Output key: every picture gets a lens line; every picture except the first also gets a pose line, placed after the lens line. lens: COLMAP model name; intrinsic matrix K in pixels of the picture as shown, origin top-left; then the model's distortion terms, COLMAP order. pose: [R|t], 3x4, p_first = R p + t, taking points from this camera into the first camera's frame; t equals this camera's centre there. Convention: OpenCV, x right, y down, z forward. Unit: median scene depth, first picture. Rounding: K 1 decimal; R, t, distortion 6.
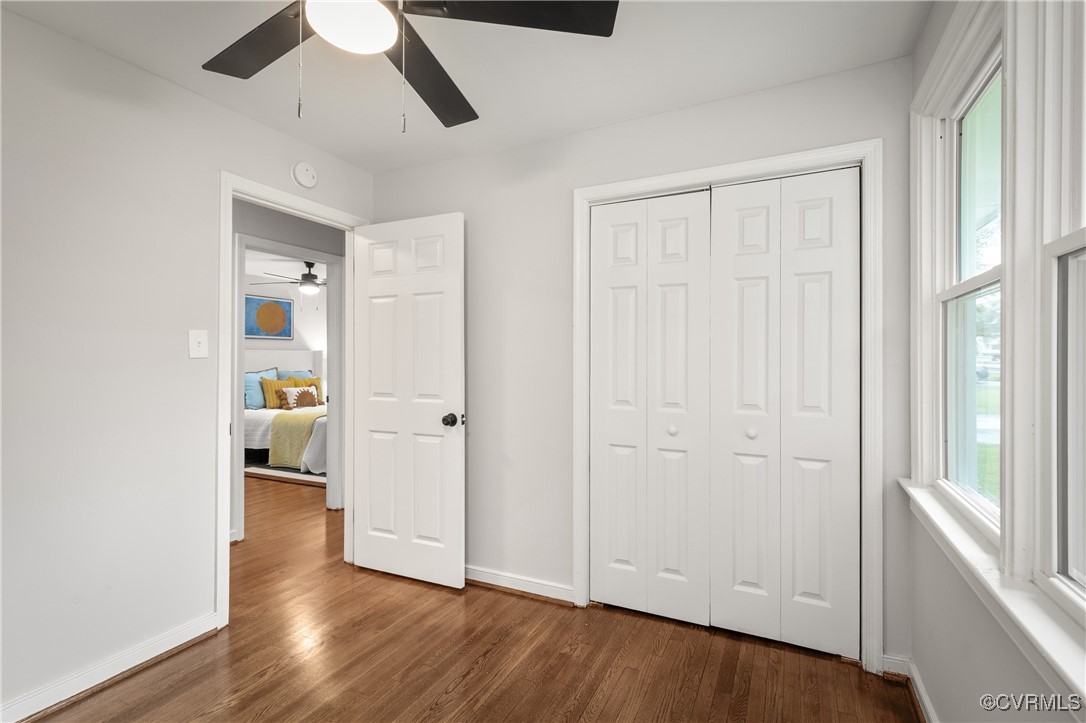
lens RADIAL K [[497.9, 0, 545.1], [0, 497.9, 353.9], [0, 0, 1]] dist [0.007247, -0.001055]
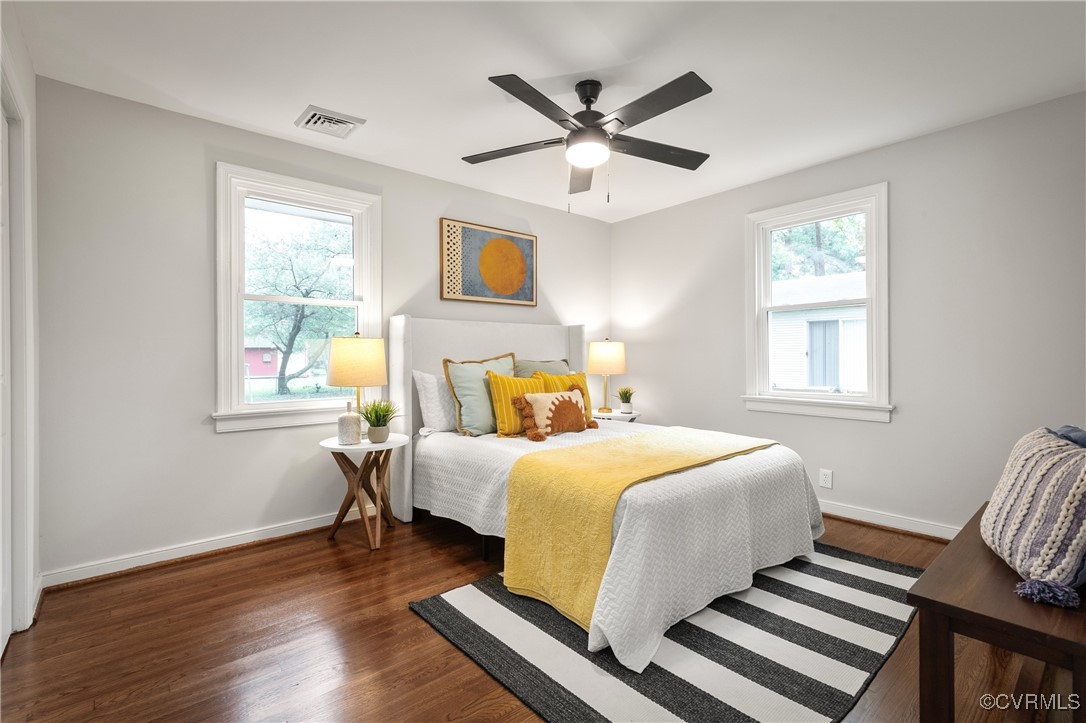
lens RADIAL K [[497.9, 0, 542.5], [0, 497.9, 357.0], [0, 0, 1]] dist [0.007247, -0.001055]
pose [[0.916681, -0.001189, -0.399618, -0.308379], [0.004982, 0.999952, 0.008454, 0.027787], [0.399589, -0.009741, 0.916643, 0.546290]]
